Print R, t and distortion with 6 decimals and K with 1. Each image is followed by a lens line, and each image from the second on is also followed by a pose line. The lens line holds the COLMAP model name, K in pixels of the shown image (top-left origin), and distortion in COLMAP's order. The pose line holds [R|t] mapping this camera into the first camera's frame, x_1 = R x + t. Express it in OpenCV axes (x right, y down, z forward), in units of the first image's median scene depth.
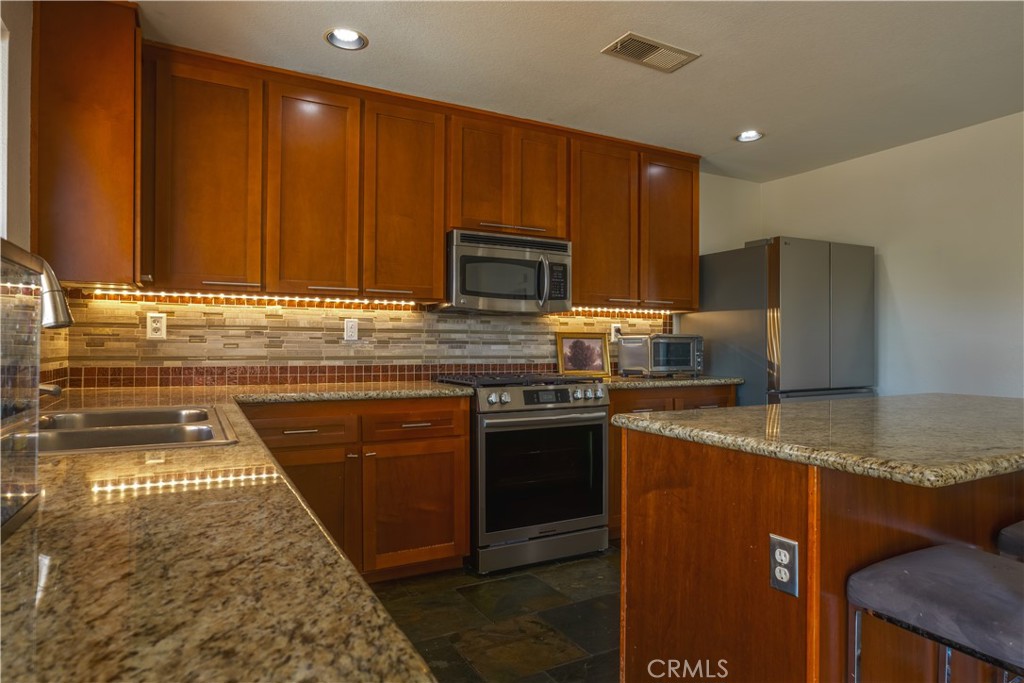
lens RADIAL K [[600.3, 0, 512.0], [0, 600.3, 341.5], [0, 0, 1]] dist [-0.046187, 0.042337]
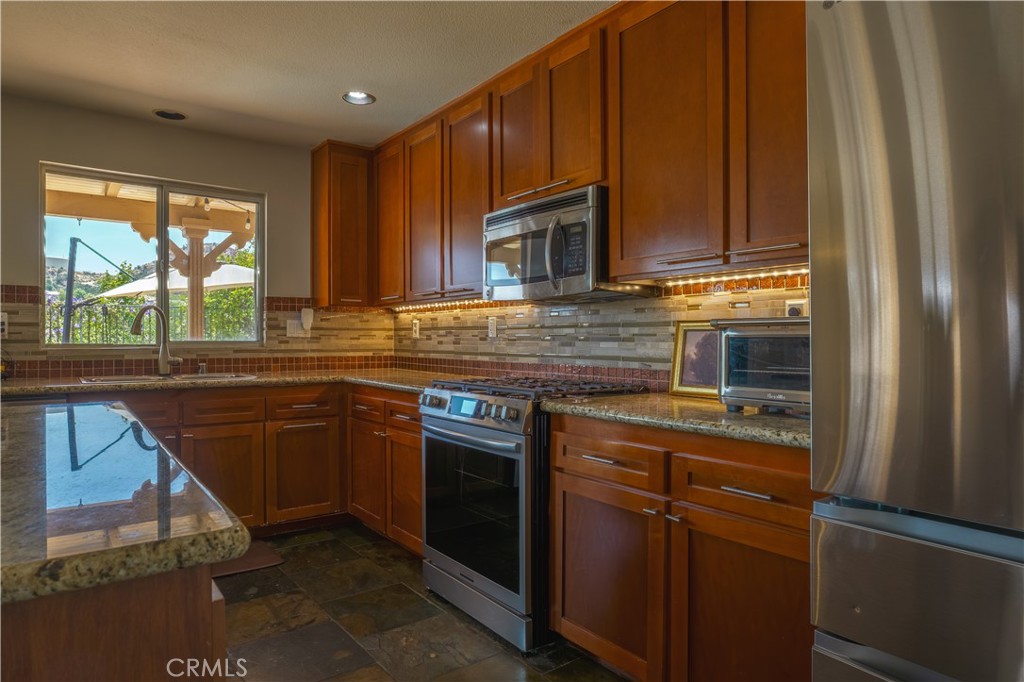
lens RADIAL K [[614.0, 0, 512.0], [0, 614.0, 341.0], [0, 0, 1]] dist [-0.023306, 0.002184]
pose [[0.150683, -0.002785, -0.988578, 0.798159], [0.004827, 0.999986, -0.002081, 0.006505], [0.988570, -0.004458, 0.150695, 0.861930]]
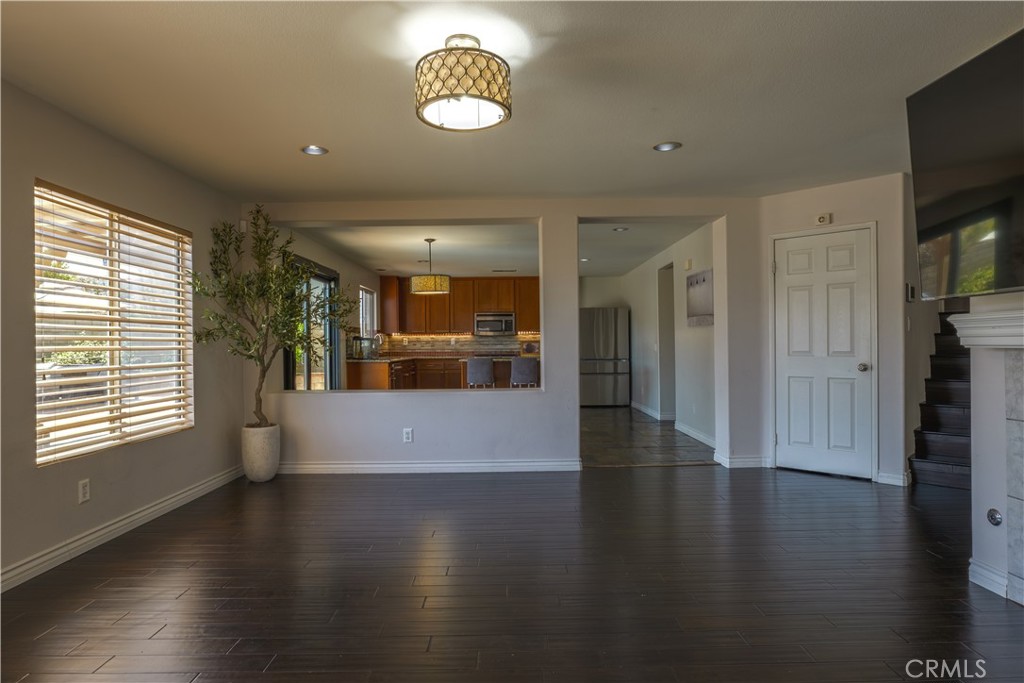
lens RADIAL K [[600.3, 0, 512.0], [0, 600.3, 341.5], [0, 0, 1]] dist [-0.046187, 0.042337]
pose [[0.883193, -0.014105, -0.468797, 1.700256], [0.014442, 0.999892, -0.002875, -0.004038], [0.468786, -0.004231, 0.883301, -1.973398]]
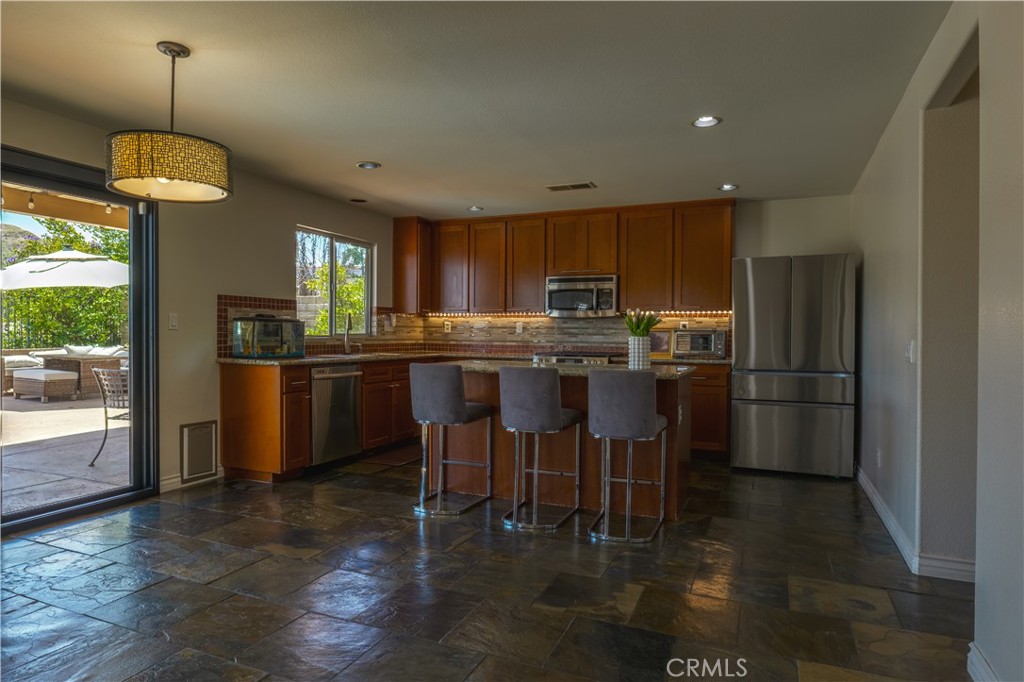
lens RADIAL K [[600.3, 0, 512.0], [0, 600.3, 341.0], [0, 0, 1]] dist [-0.046187, 0.042337]
pose [[0.616422, 0.010081, -0.787351, 1.335224], [-0.002045, 0.999935, 0.011203, 0.002518], [0.787413, -0.005295, 0.616403, -0.295771]]
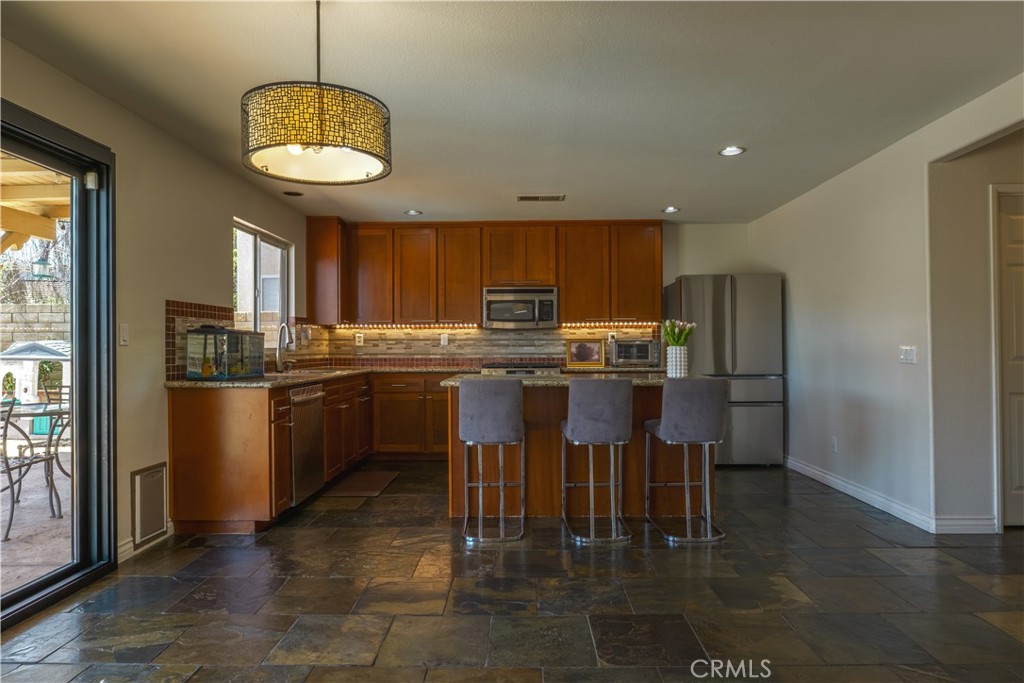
lens RADIAL K [[600.3, 0, 512.0], [0, 600.3, 341.5], [0, 0, 1]] dist [-0.046187, 0.042337]
pose [[0.870527, -0.012333, -0.491966, 0.893292], [0.010976, 0.999924, -0.005645, -0.000455], [0.491998, -0.000486, 0.870596, -0.611874]]
